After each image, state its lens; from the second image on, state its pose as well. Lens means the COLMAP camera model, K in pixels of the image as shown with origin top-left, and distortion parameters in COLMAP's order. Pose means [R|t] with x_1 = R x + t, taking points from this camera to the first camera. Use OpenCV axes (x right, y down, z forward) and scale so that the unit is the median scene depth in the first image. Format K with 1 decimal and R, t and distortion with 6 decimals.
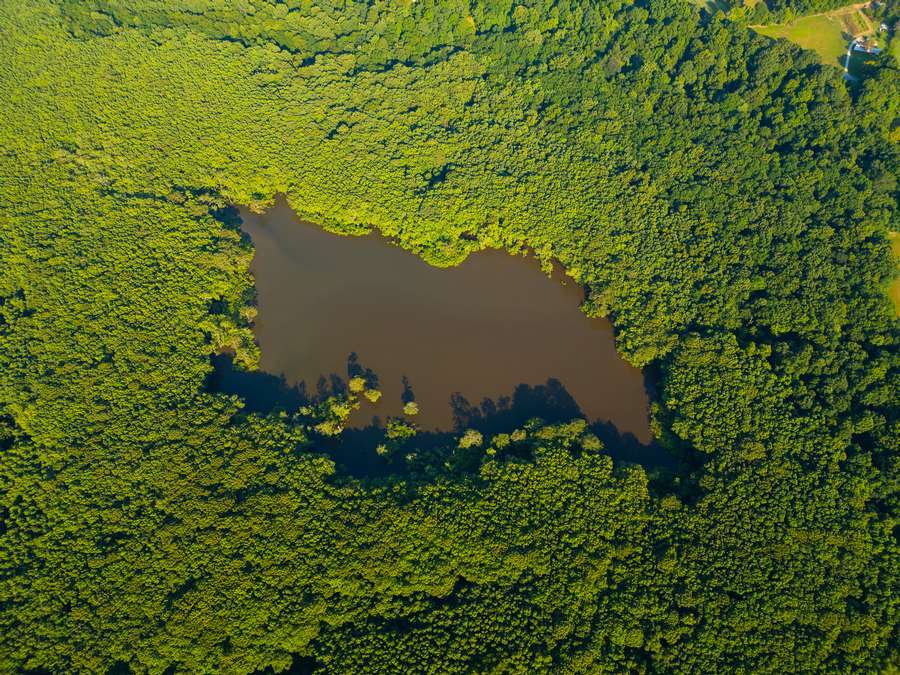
lens RADIAL K [[630.8, 0, 450.0], [0, 630.8, 339.0], [0, 0, 1]] dist [0.078181, -0.079471]
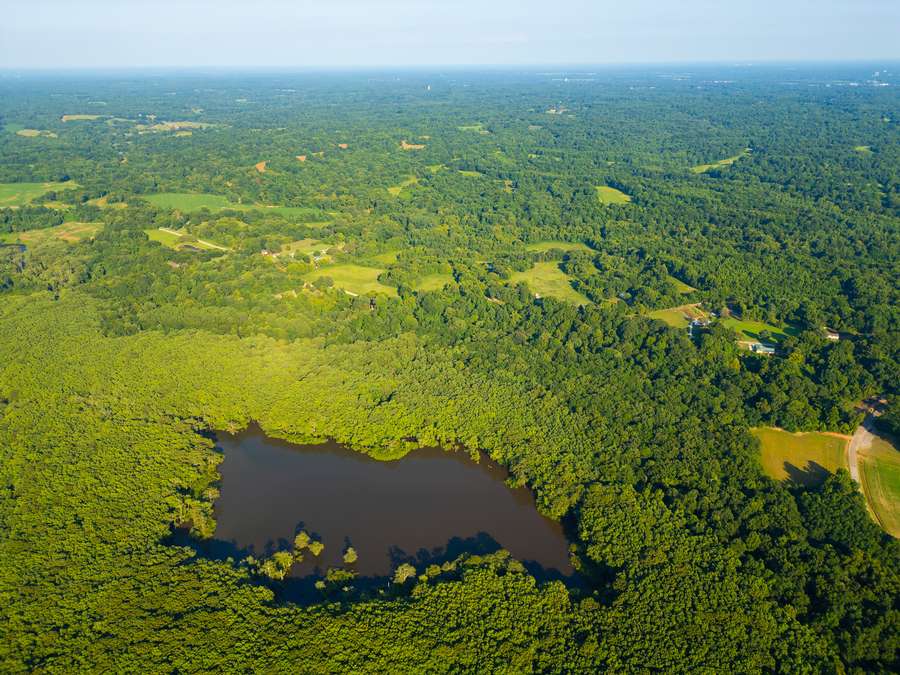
lens RADIAL K [[630.8, 0, 450.0], [0, 630.8, 339.0], [0, 0, 1]] dist [0.078181, -0.079471]
pose [[0.998641, -0.024595, 0.045940, 0.058199], [0.046258, 0.824313, -0.564242, 0.373774], [-0.023992, 0.565600, 0.824331, -0.097169]]
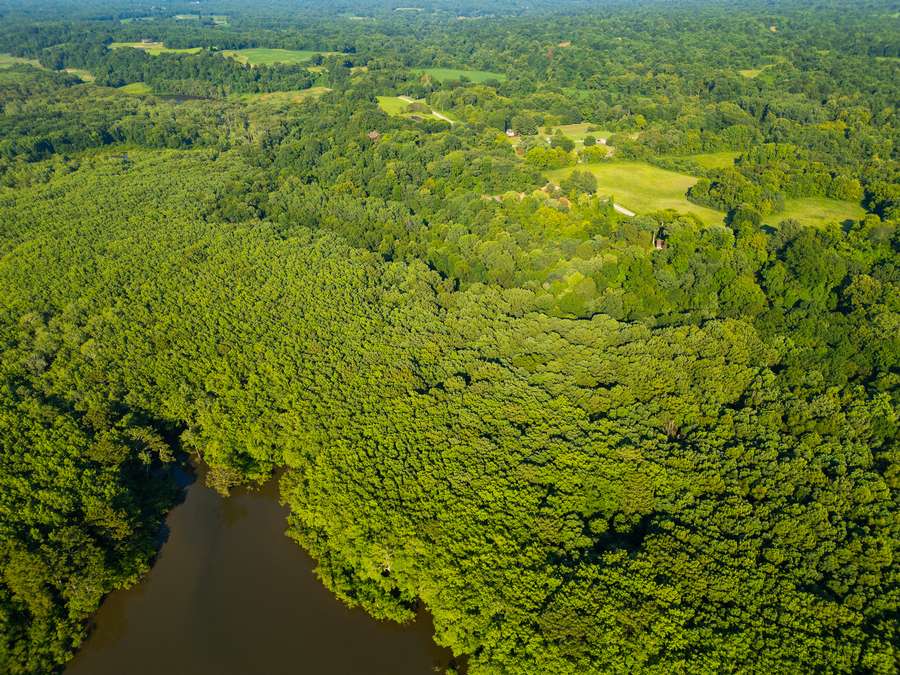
lens RADIAL K [[630.8, 0, 450.0], [0, 630.8, 339.0], [0, 0, 1]] dist [0.078181, -0.079471]
pose [[0.907520, 0.199288, -0.369718, 0.006028], [-0.352663, 0.839647, -0.413063, -0.169978], [0.228114, 0.505249, 0.832278, 0.632837]]
